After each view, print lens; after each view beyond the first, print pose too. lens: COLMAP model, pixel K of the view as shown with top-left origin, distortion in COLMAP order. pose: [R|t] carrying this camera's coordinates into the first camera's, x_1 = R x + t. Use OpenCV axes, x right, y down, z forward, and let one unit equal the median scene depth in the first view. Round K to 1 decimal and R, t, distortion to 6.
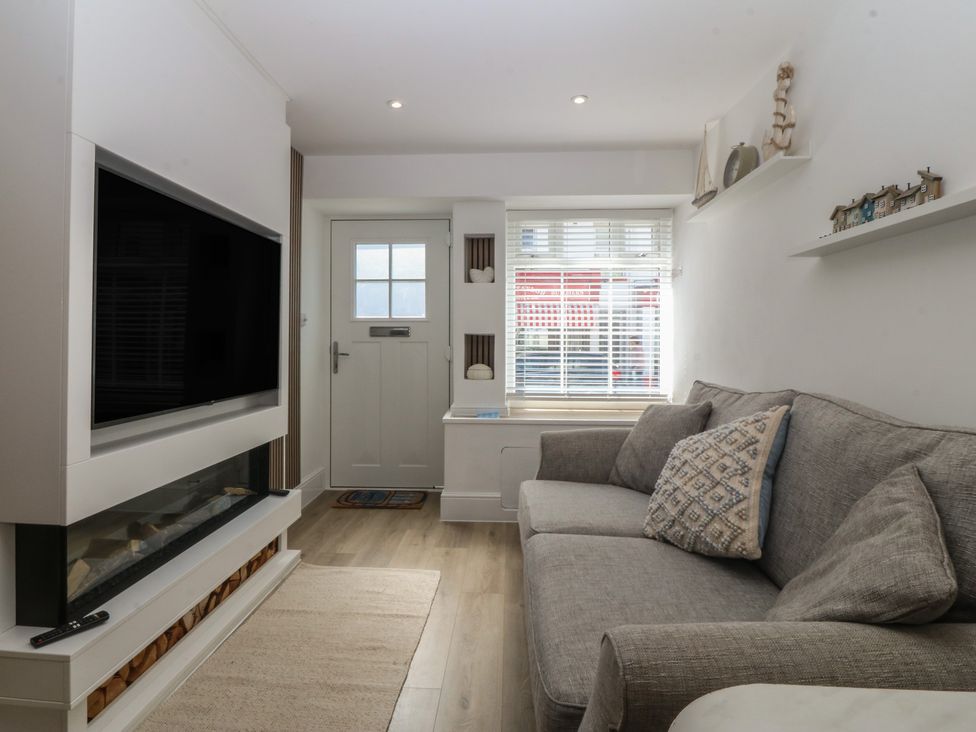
lens RADIAL K [[525.0, 0, 487.3], [0, 525.0, 361.5], [0, 0, 1]] dist [0.003131, 0.000038]
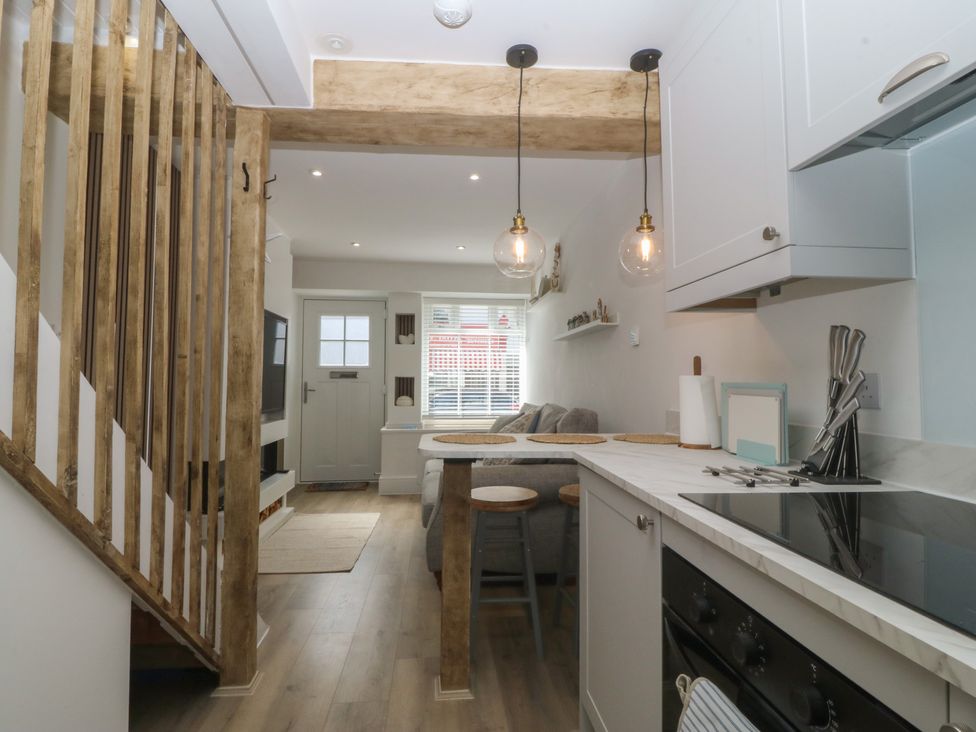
lens RADIAL K [[525.0, 0, 483.0], [0, 525.0, 361.3], [0, 0, 1]] dist [0.003131, 0.000038]
pose [[0.992078, 0.005151, 0.125518, 0.019515], [0.004966, 0.996769, -0.080162, 0.027617], [-0.125526, 0.080150, 0.988847, -0.564792]]
